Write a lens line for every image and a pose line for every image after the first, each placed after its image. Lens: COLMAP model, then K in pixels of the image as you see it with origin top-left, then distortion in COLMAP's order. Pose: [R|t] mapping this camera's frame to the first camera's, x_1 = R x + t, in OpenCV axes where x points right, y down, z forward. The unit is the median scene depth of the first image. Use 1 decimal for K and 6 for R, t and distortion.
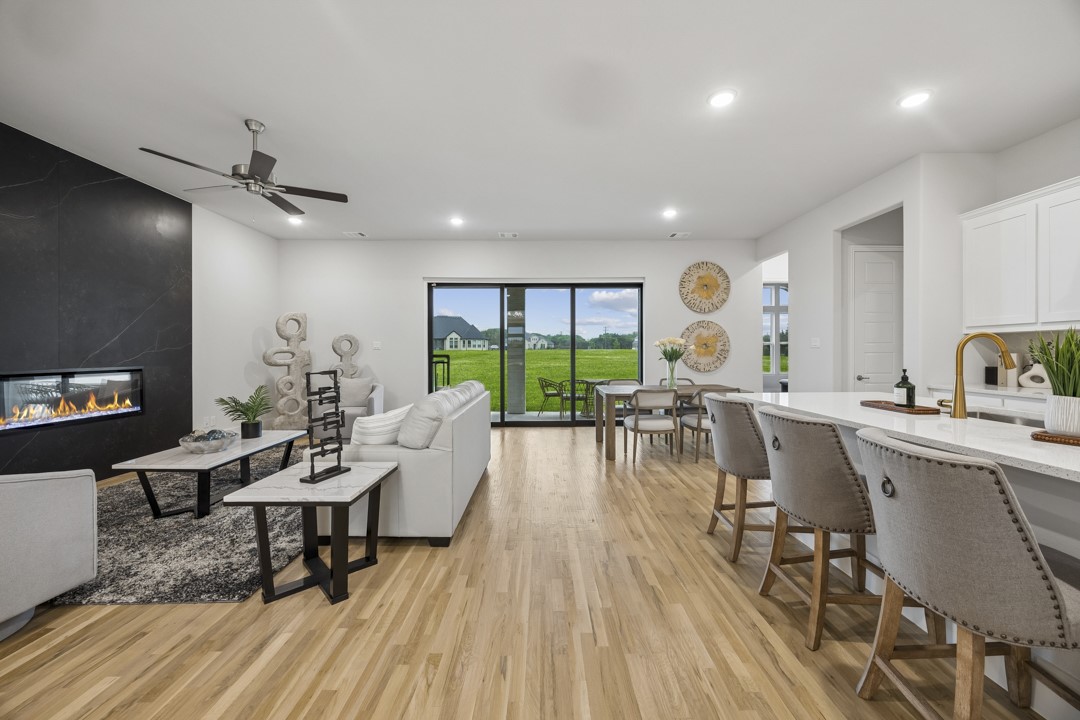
lens RADIAL K [[408.4, 0, 542.7], [0, 408.4, 352.0], [0, 0, 1]] dist [-0.004058, -0.000127]
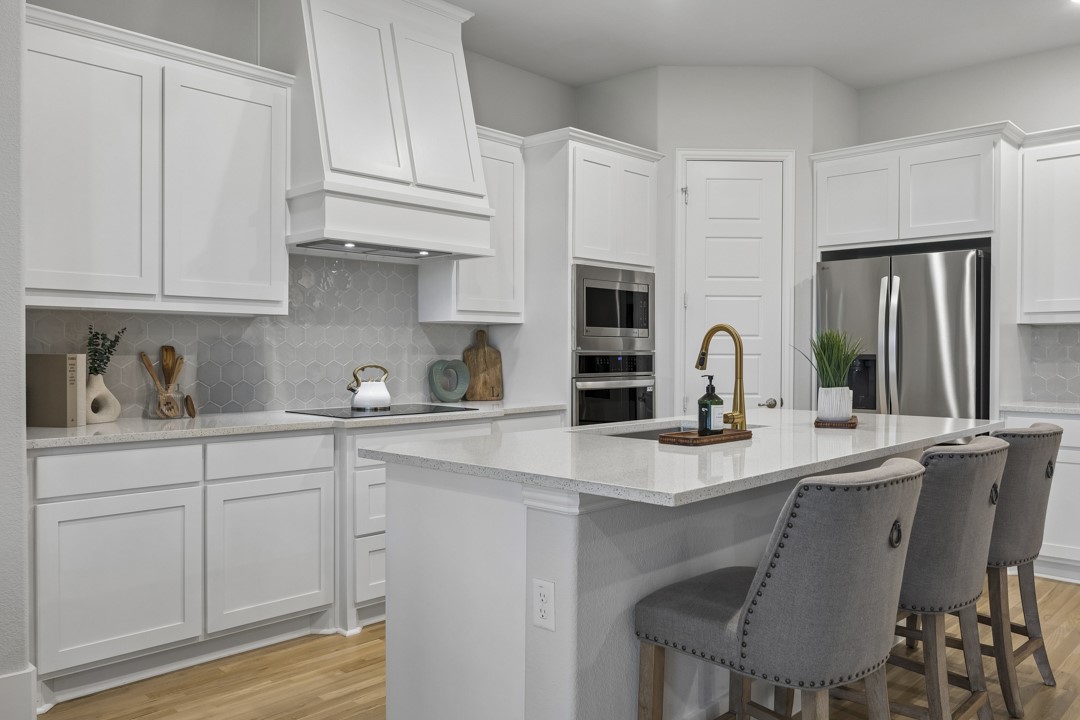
lens RADIAL K [[814.4, 0, 538.3], [0, 814.4, 362.7], [0, 0, 1]] dist [-0.006006, -0.000179]
pose [[-0.706975, -0.002511, 0.707235, 0.091360], [0.003630, 0.999968, 0.007179, 0.006441], [-0.707230, 0.007643, -0.706943, 0.906970]]
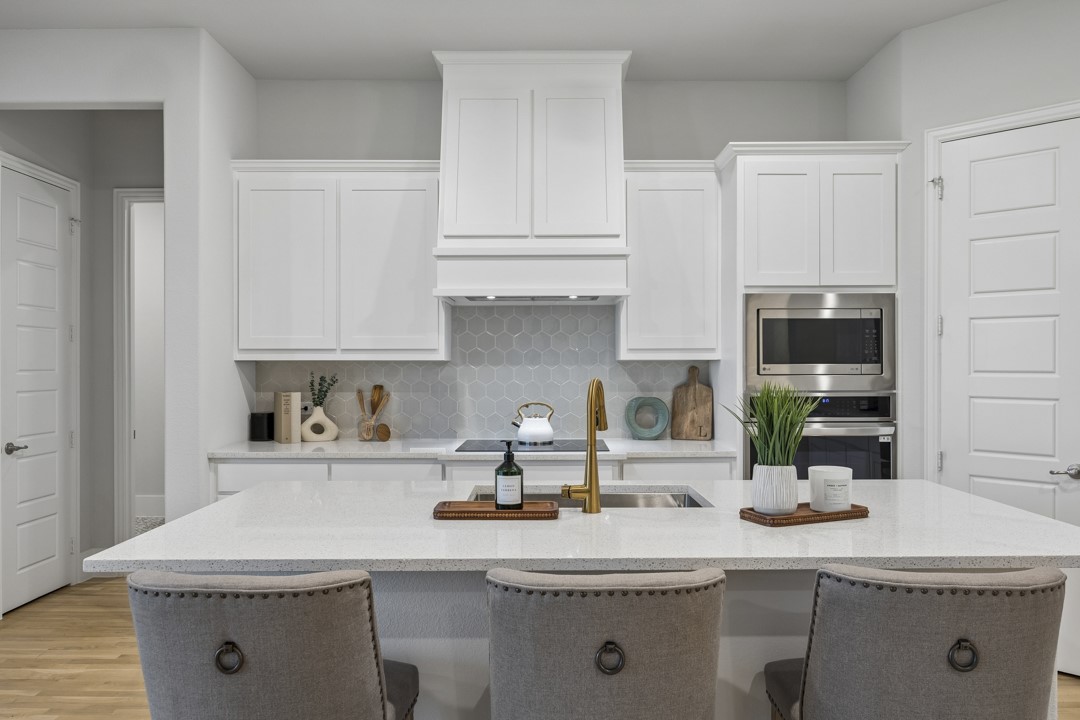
lens RADIAL K [[774.7, 0, 545.3], [0, 774.7, 364.1], [0, 0, 1]] dist [-0.007608, 0.003762]
pose [[0.016706, 0.008599, 0.999823, -0.067871], [0.000859, 0.999963, -0.008615, -0.021862], [-0.999860, 0.001003, 0.016698, 0.404436]]
